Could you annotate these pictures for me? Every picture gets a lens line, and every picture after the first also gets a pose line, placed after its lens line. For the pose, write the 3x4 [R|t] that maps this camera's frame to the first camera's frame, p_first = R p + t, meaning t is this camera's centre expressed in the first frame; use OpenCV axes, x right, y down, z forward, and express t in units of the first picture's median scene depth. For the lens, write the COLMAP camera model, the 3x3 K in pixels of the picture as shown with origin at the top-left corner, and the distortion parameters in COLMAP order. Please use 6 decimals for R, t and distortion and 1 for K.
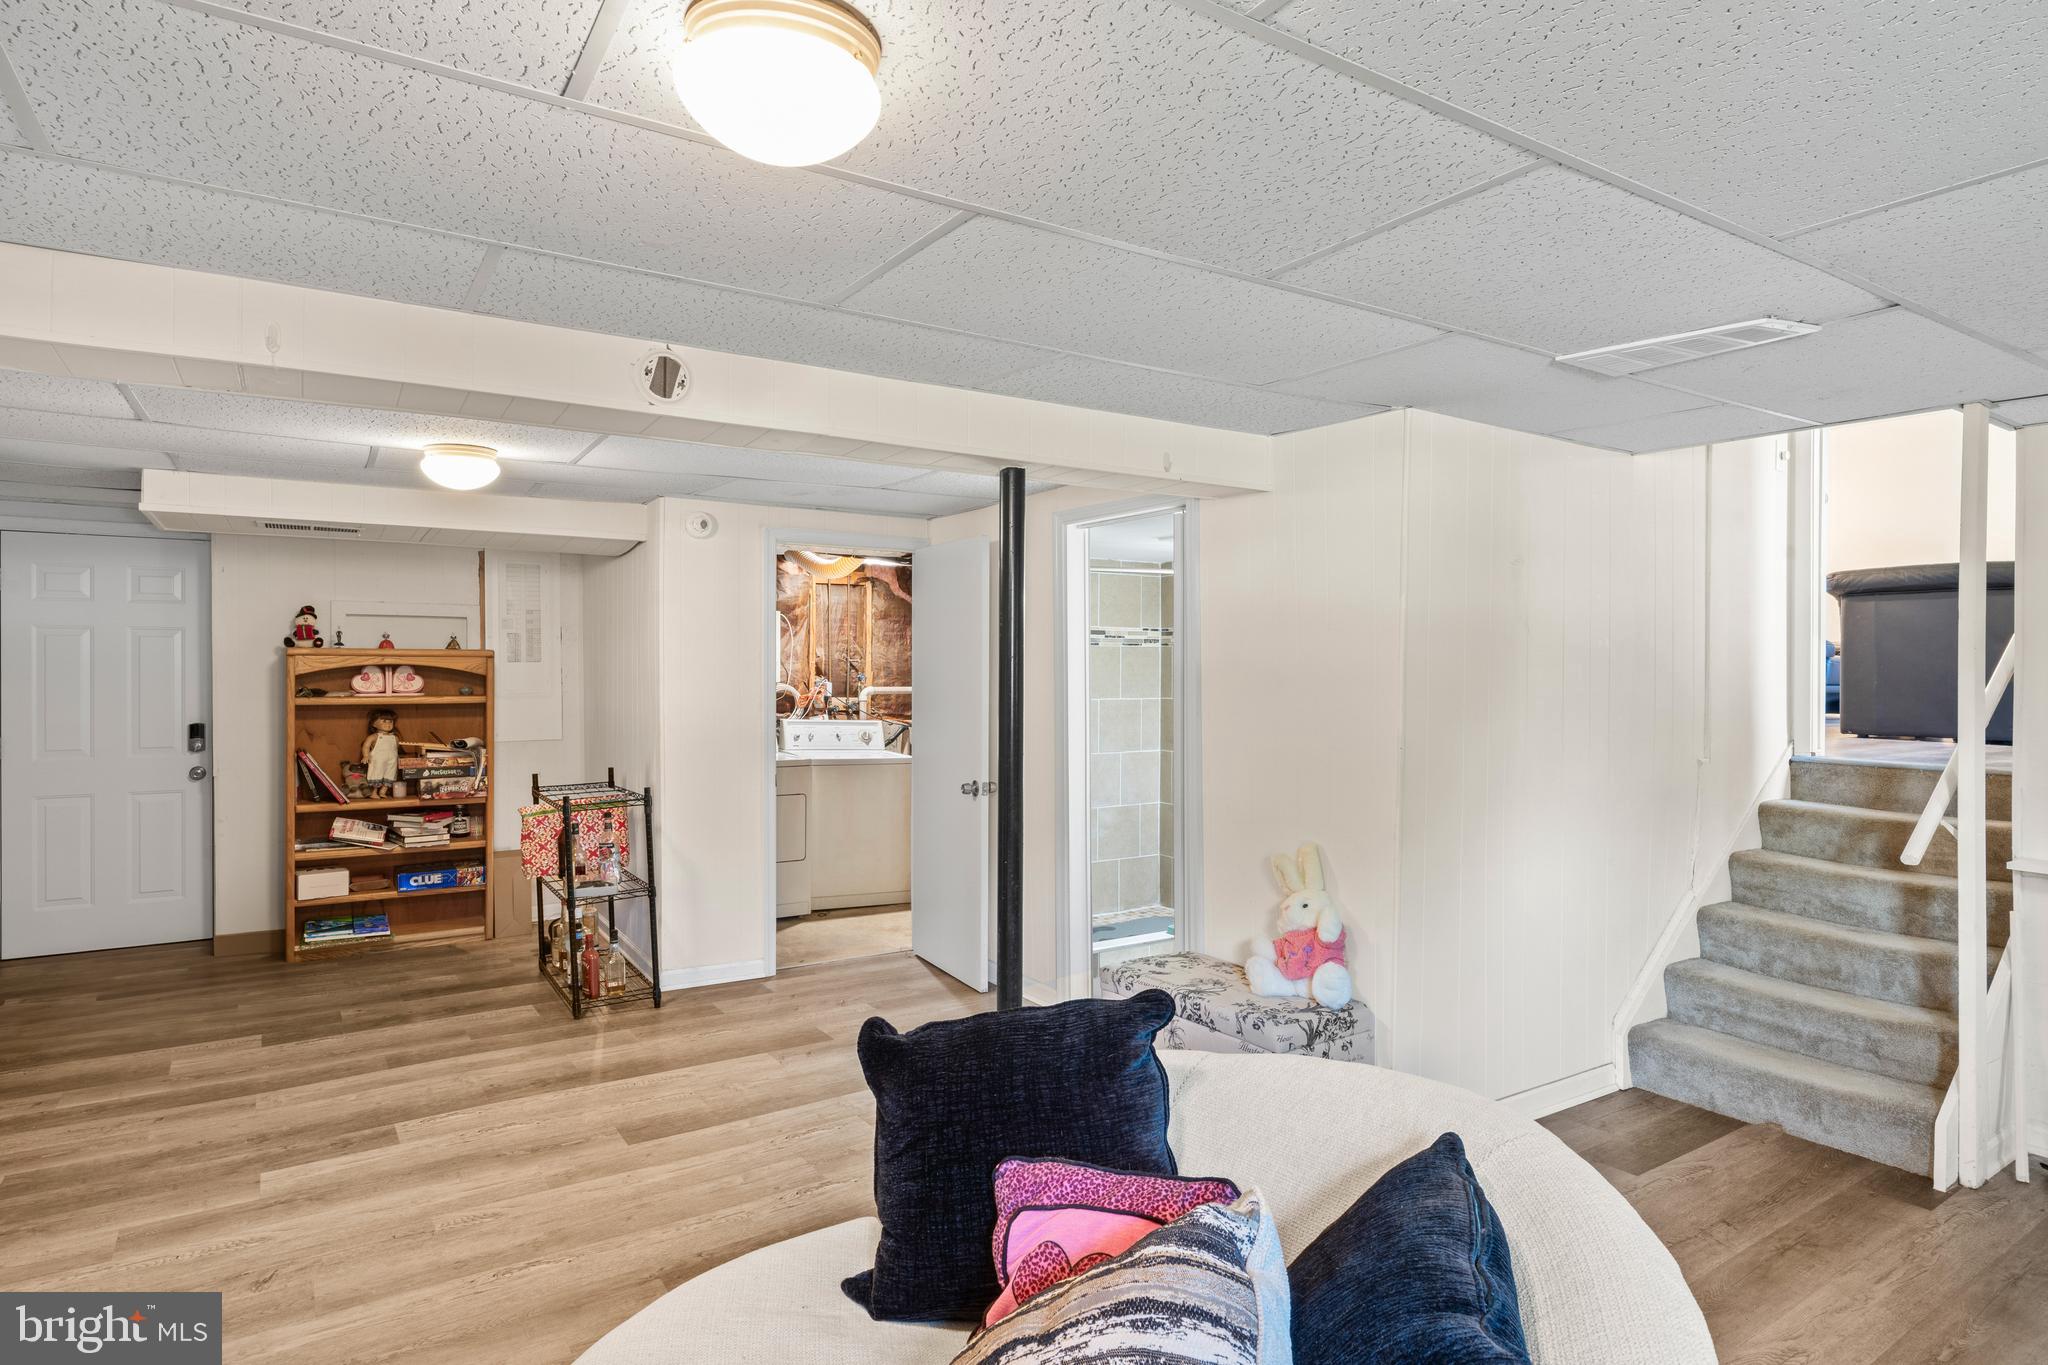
lens RADIAL K [[1129.5, 0, 1024.0], [0, 1129.5, 682.5], [0, 0, 1]] dist [-0.003933, -0.000602]
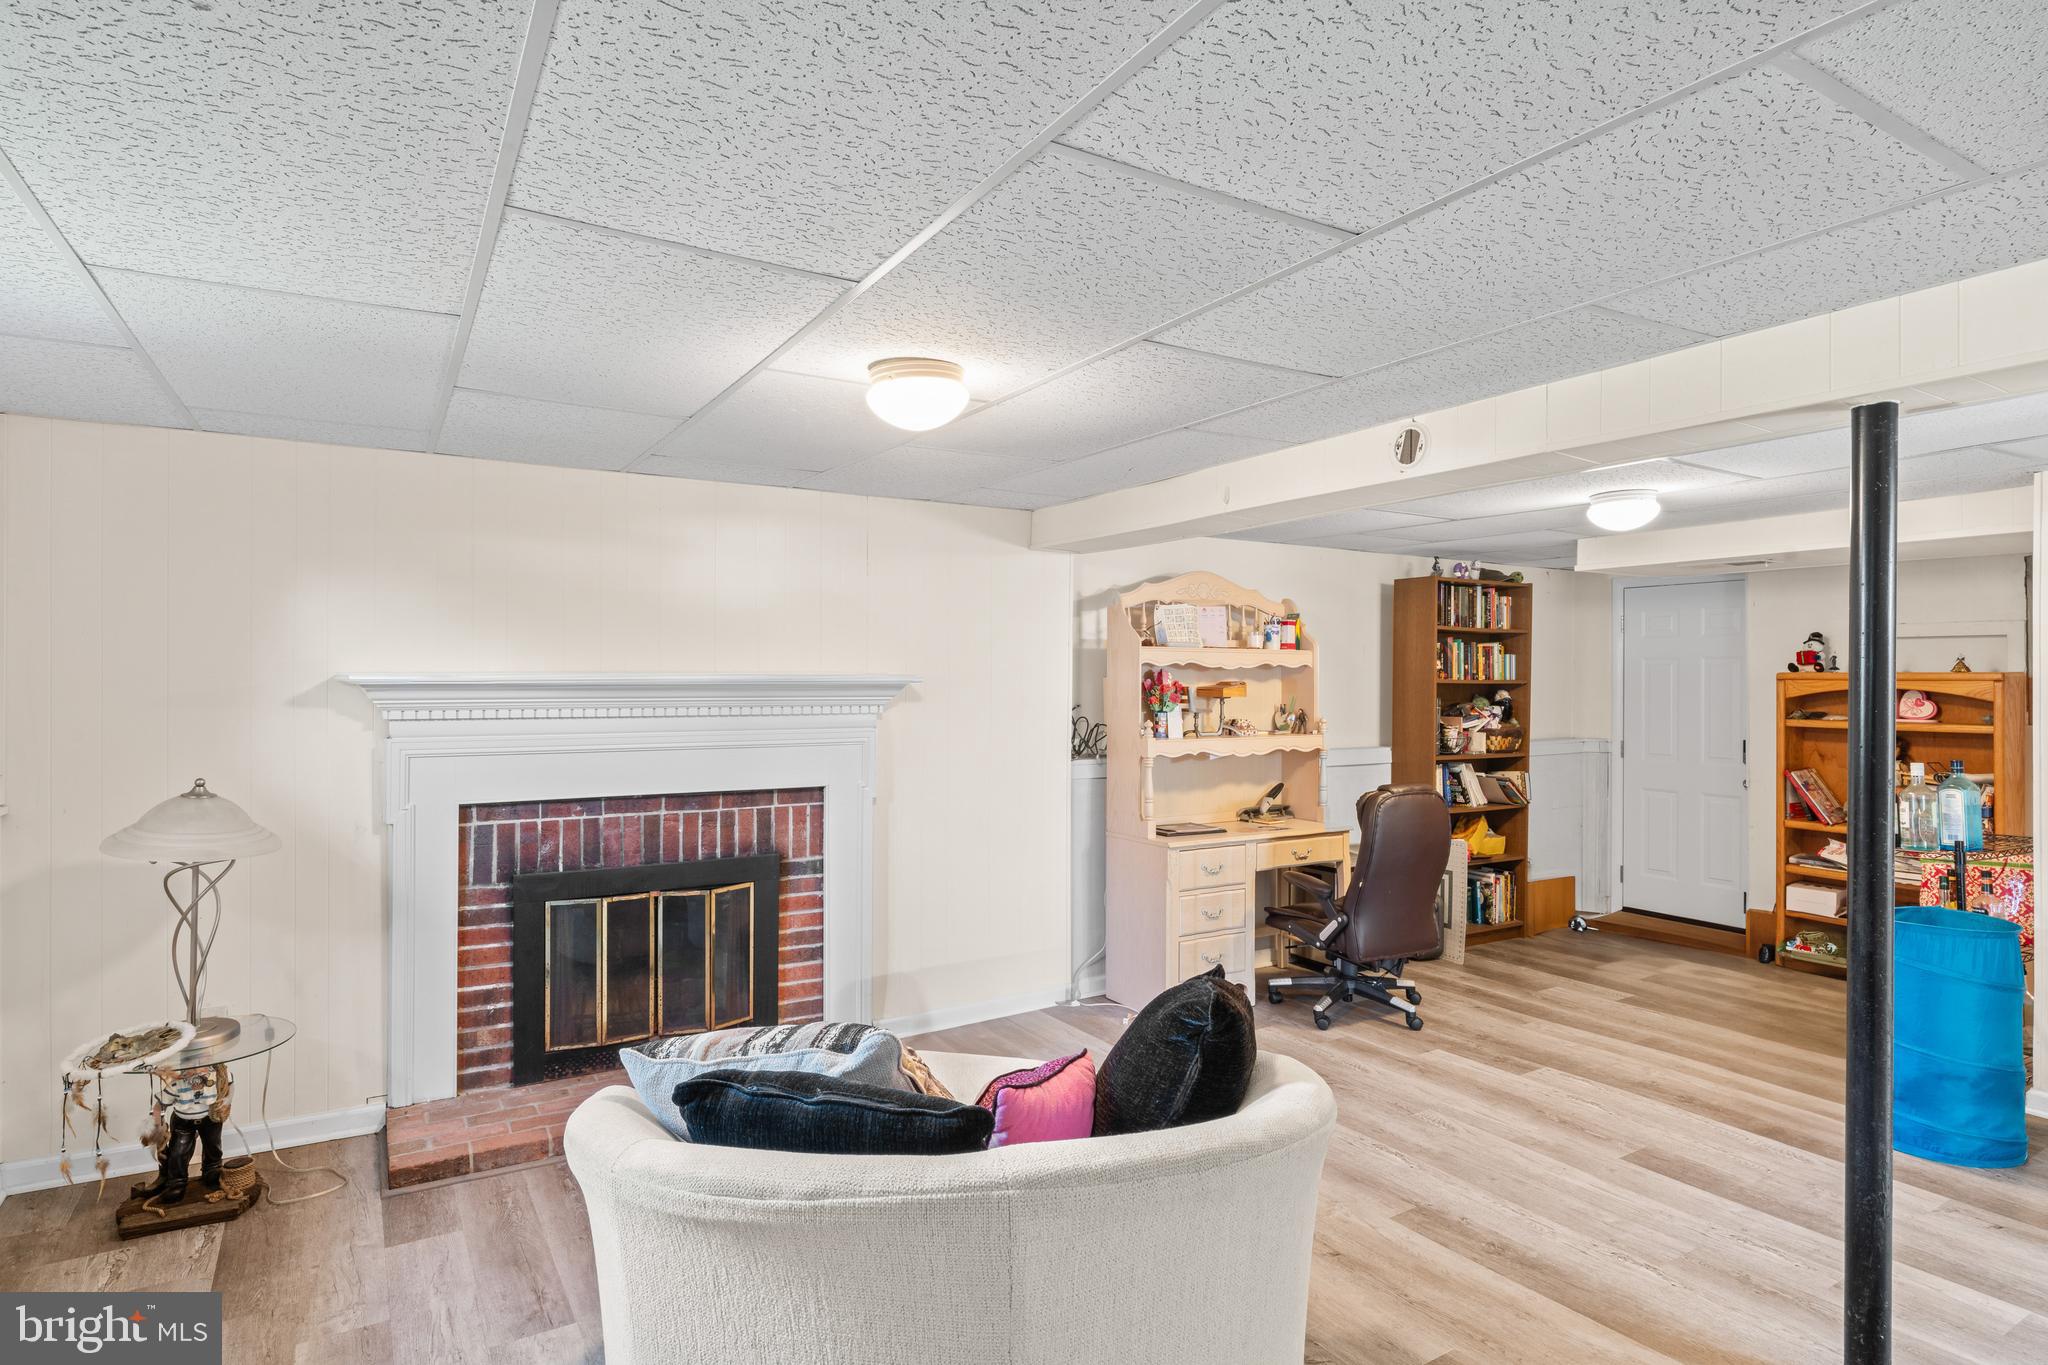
lens RADIAL K [[1100.8, 0, 1024.0], [0, 1100.8, 682.5], [0, 0, 1]] dist [-0.001746, -0.000380]
pose [[-0.031898, -0.001624, -0.999490, 0.616687], [-0.021847, 0.999761, -0.000927, -0.006786], [0.999252, 0.021806, -0.031926, 0.452029]]
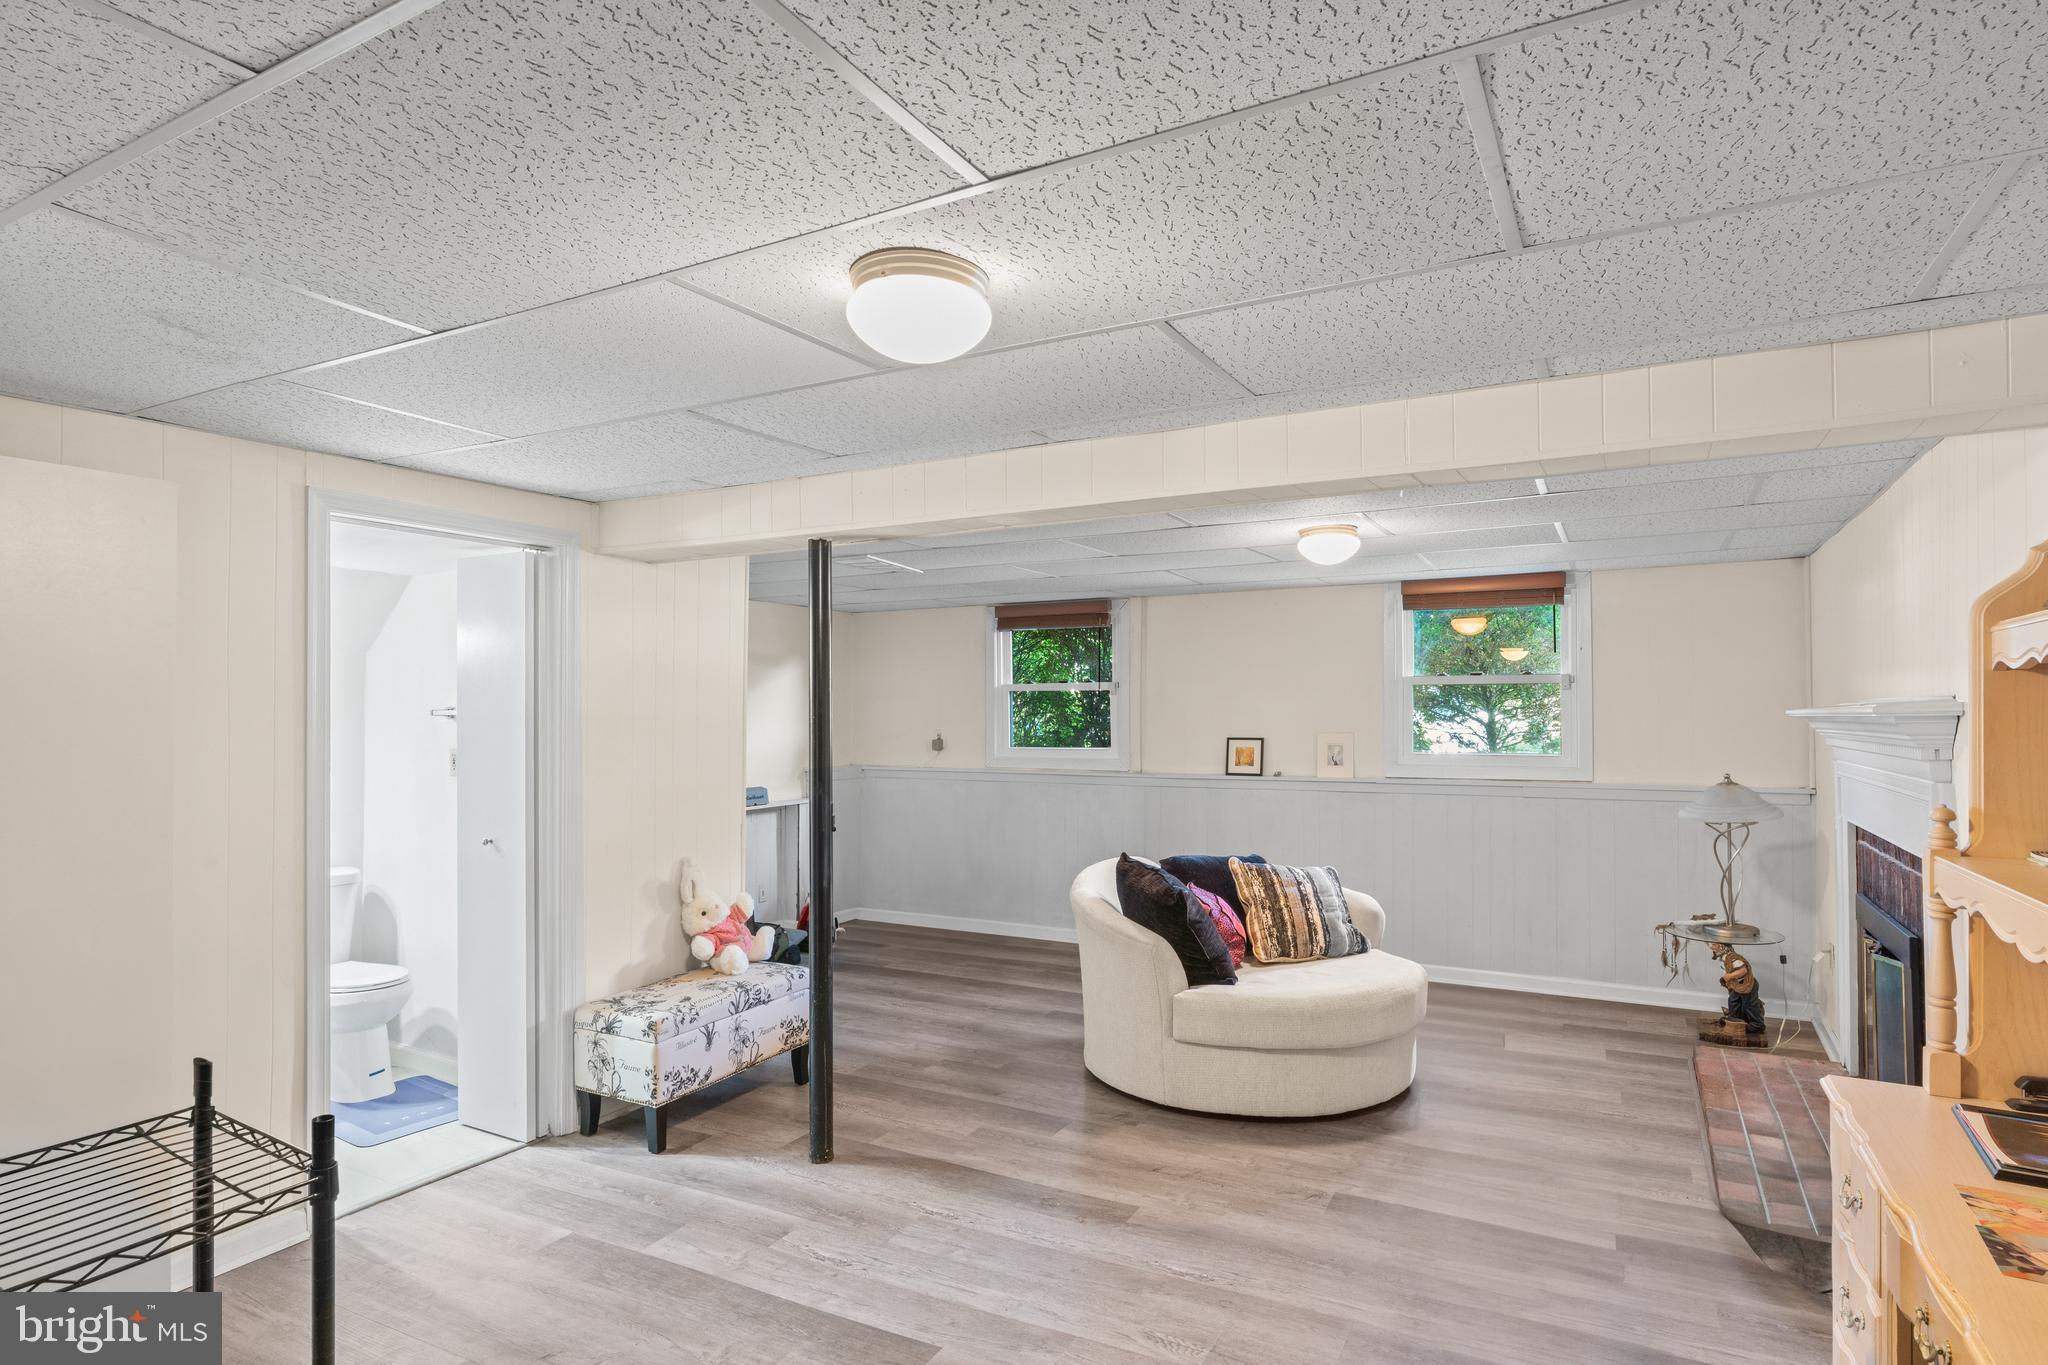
lens RADIAL K [[1100.8, 0, 1024.0], [0, 1100.8, 682.5], [0, 0, 1]] dist [-0.001746, -0.000380]
pose [[-0.474028, 0.021605, 0.880245, -0.972651], [0.014866, 0.999753, -0.016533, -0.025024], [-0.880384, 0.005248, -0.474232, 1.215159]]
